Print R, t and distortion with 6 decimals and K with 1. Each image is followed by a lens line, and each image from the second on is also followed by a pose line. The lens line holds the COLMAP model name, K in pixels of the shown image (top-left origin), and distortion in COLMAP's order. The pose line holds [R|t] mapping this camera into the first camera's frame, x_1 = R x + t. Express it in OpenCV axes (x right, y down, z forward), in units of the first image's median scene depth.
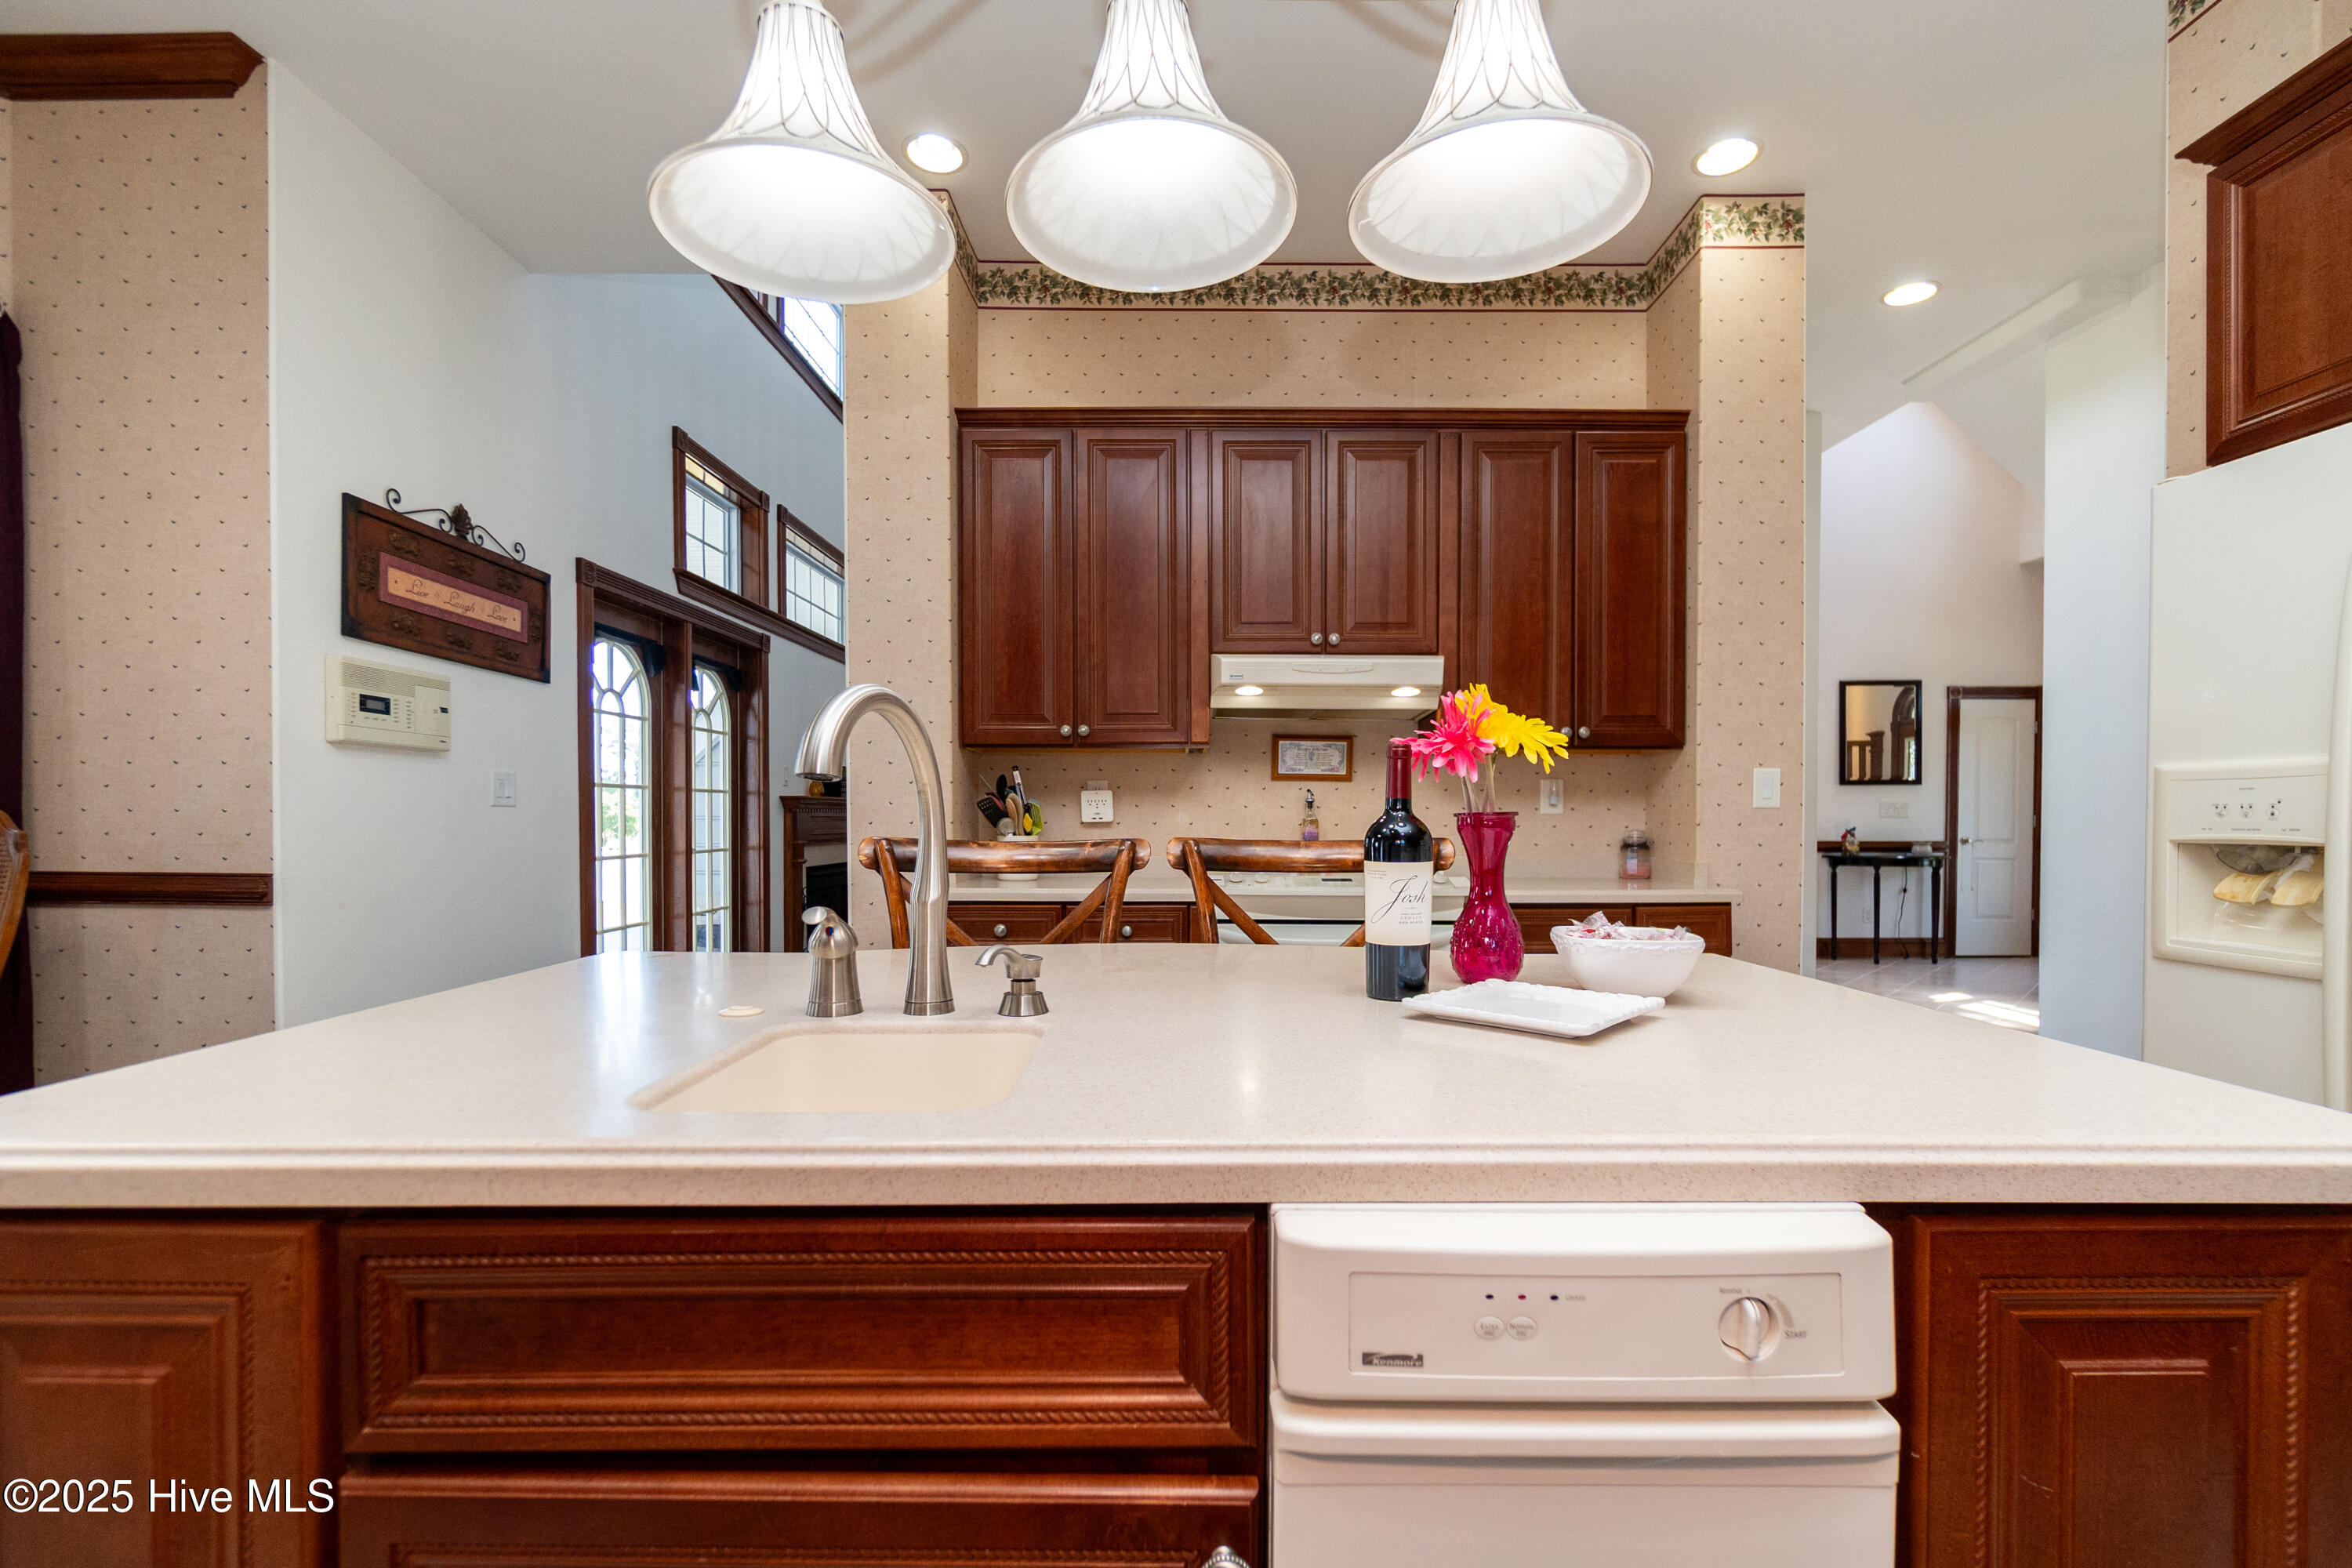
lens RADIAL K [[1034.8, 0, 1176.8], [0, 1034.8, 824.2], [0, 0, 1]] dist [-0.003508, -0.000109]
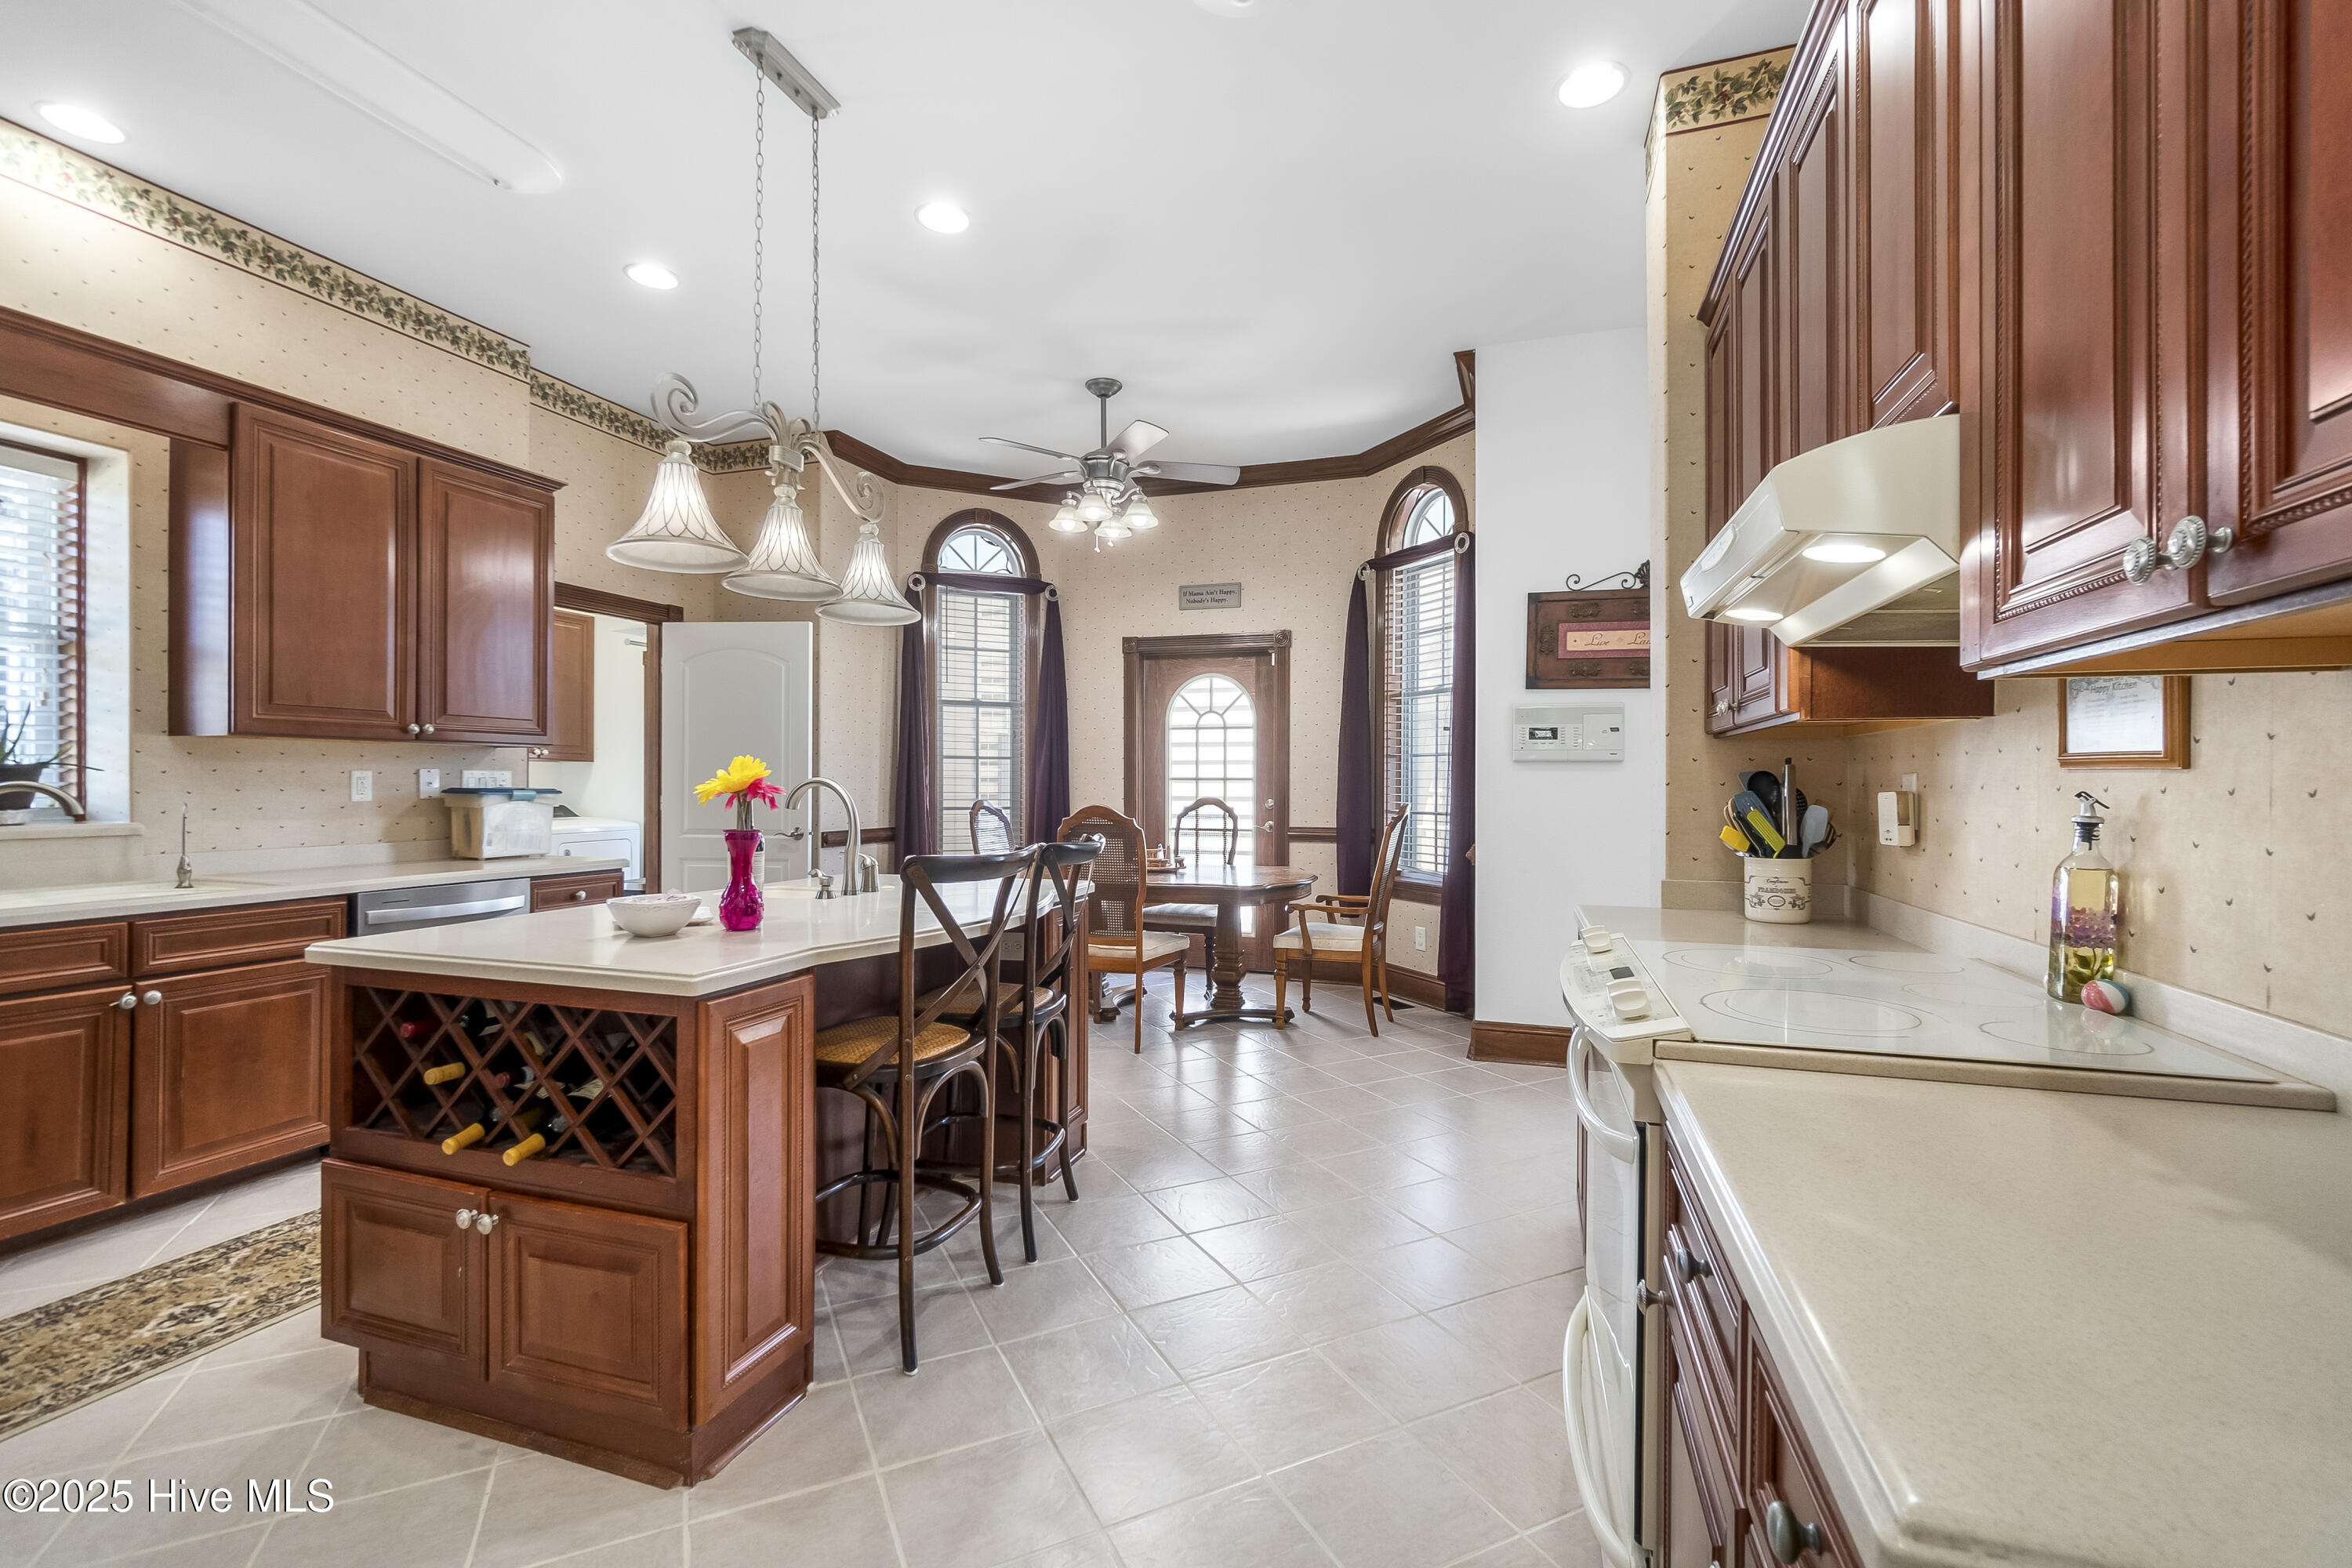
lens RADIAL K [[1014.7, 0, 1176.0], [0, 1014.7, 784.0], [0, 0, 1]] dist [-0.001315, 0.000212]
pose [[-0.317116, -0.004626, -0.948375, 0.647679], [-0.011172, 0.999937, -0.001141, -0.034635], [0.948321, 0.010234, -0.317148, 0.868313]]
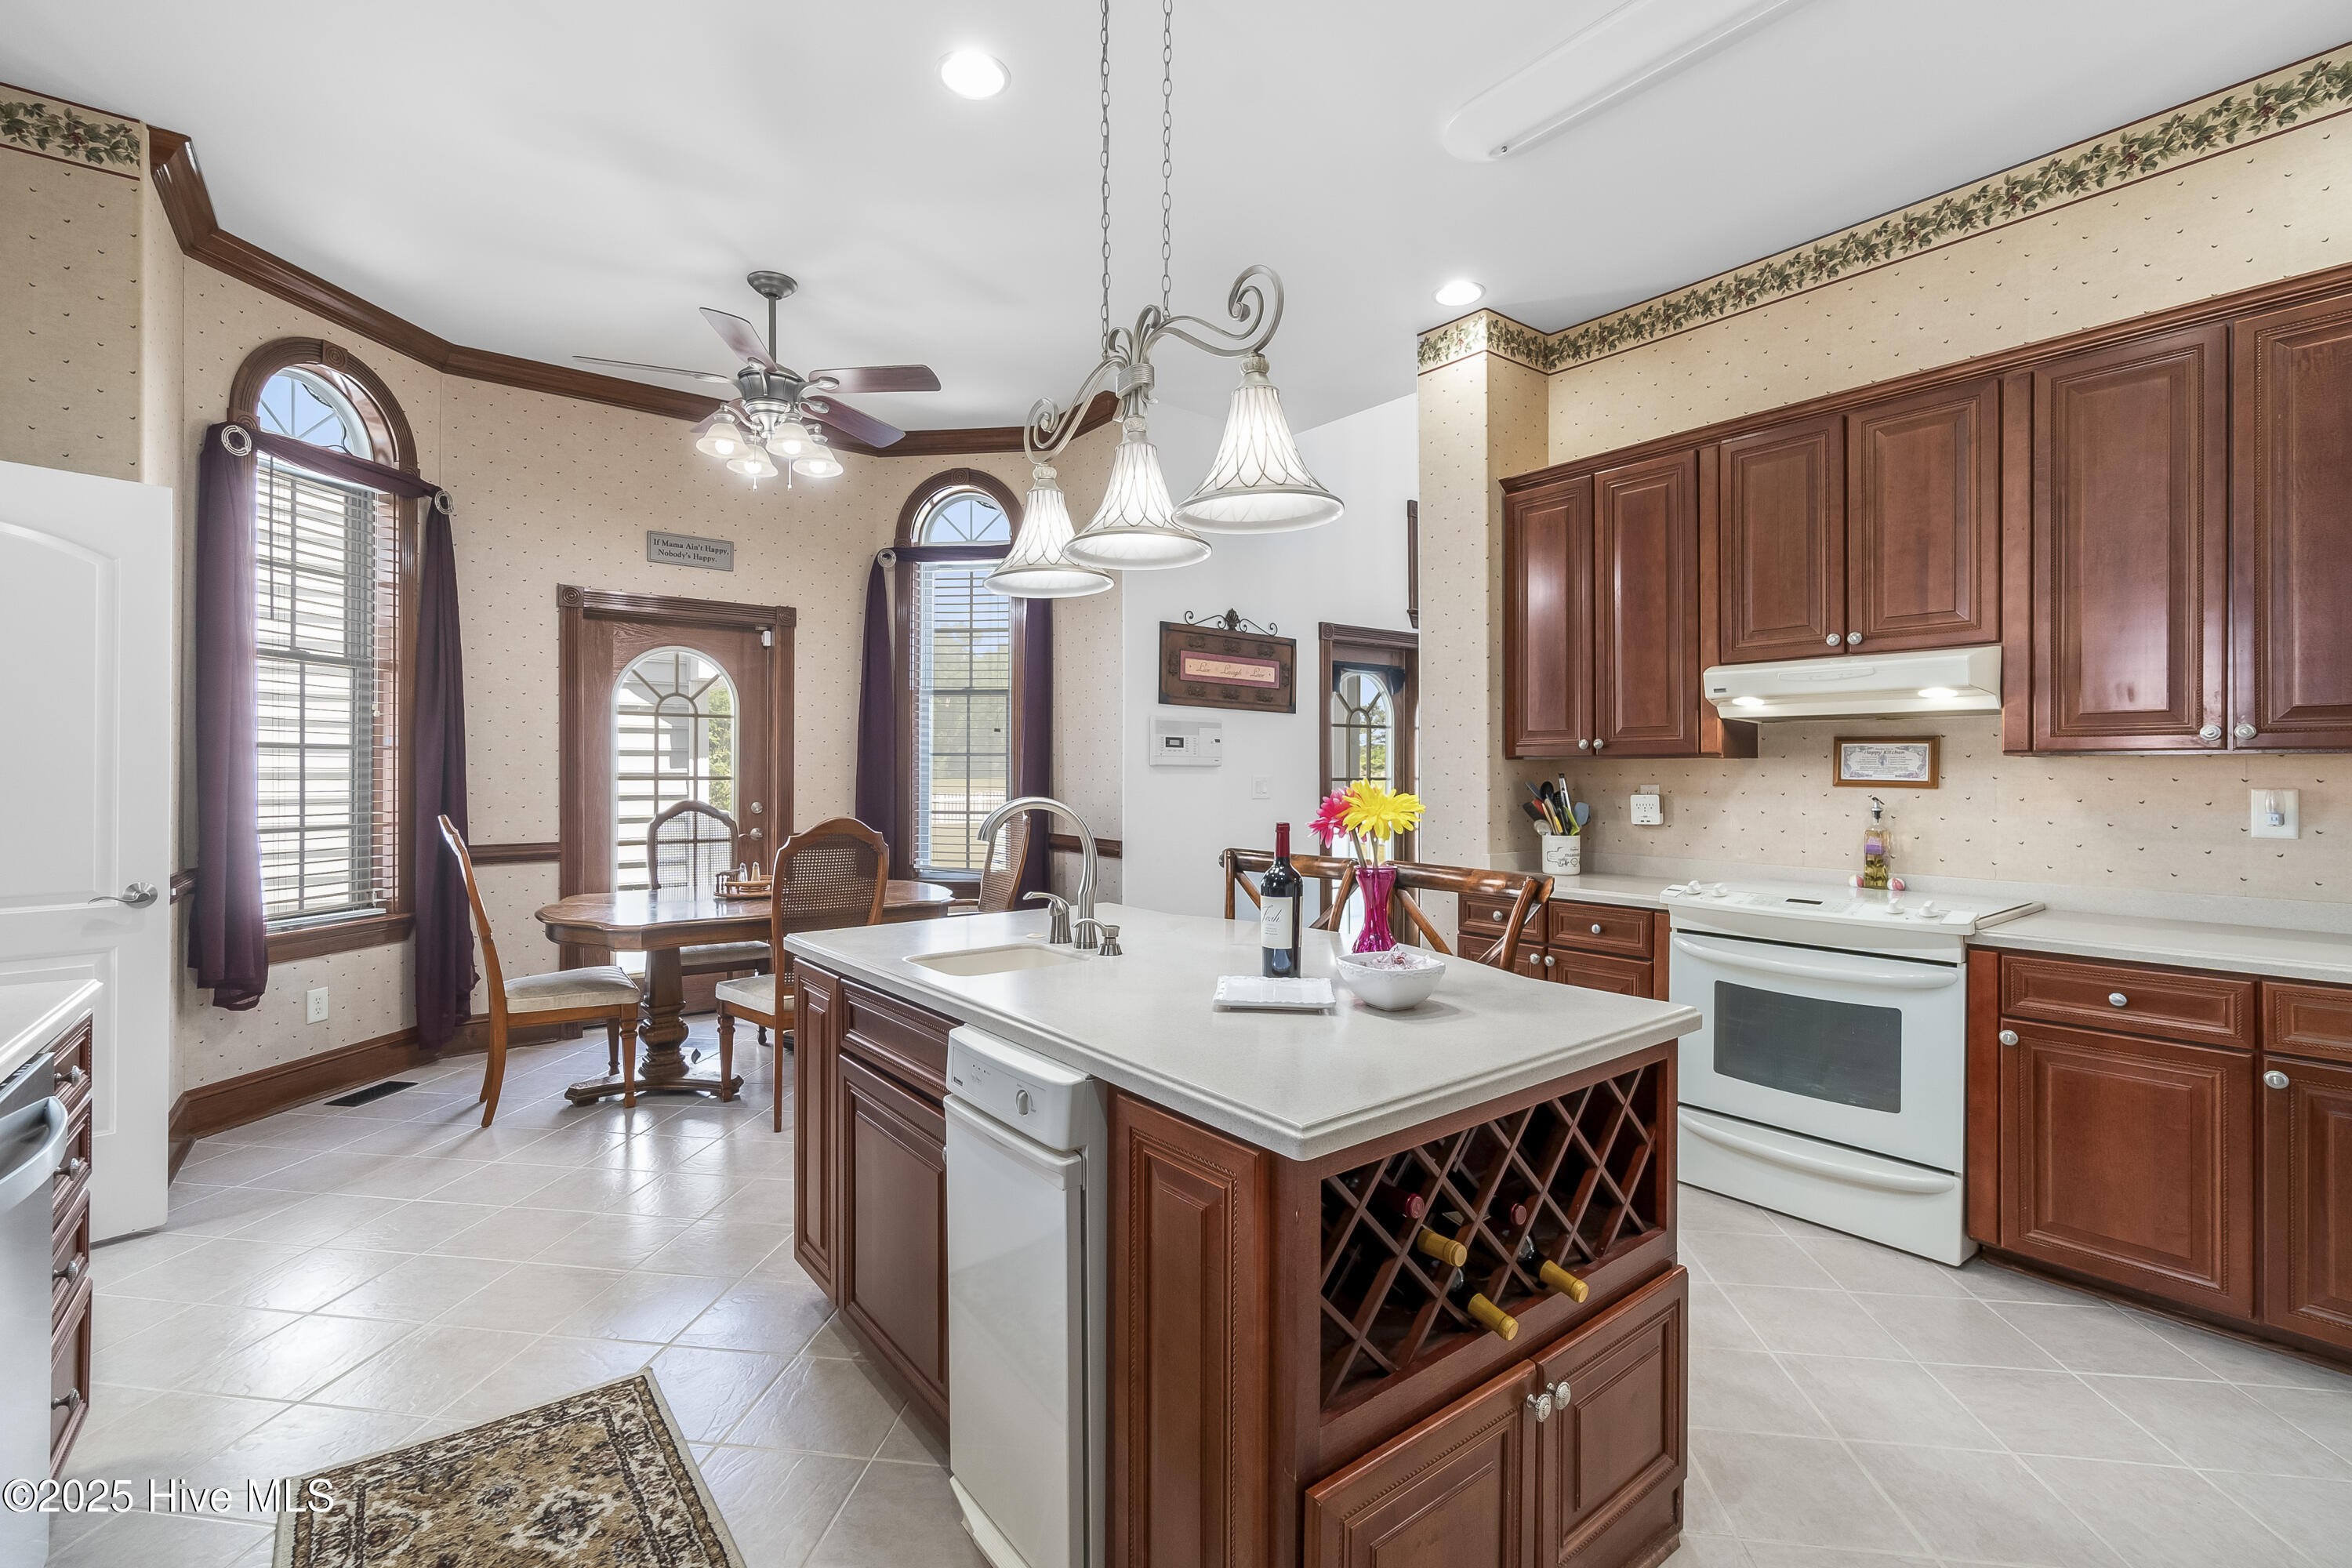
lens RADIAL K [[1031.8, 0, 1175.7], [0, 1031.8, 769.5], [0, 0, 1]] dist [0.000258, -0.000096]
pose [[0.621439, -0.003336, -0.783456, 0.494010], [-0.004646, 0.999958, -0.007942, -0.052173], [0.783449, 0.008575, 0.621397, -0.043798]]
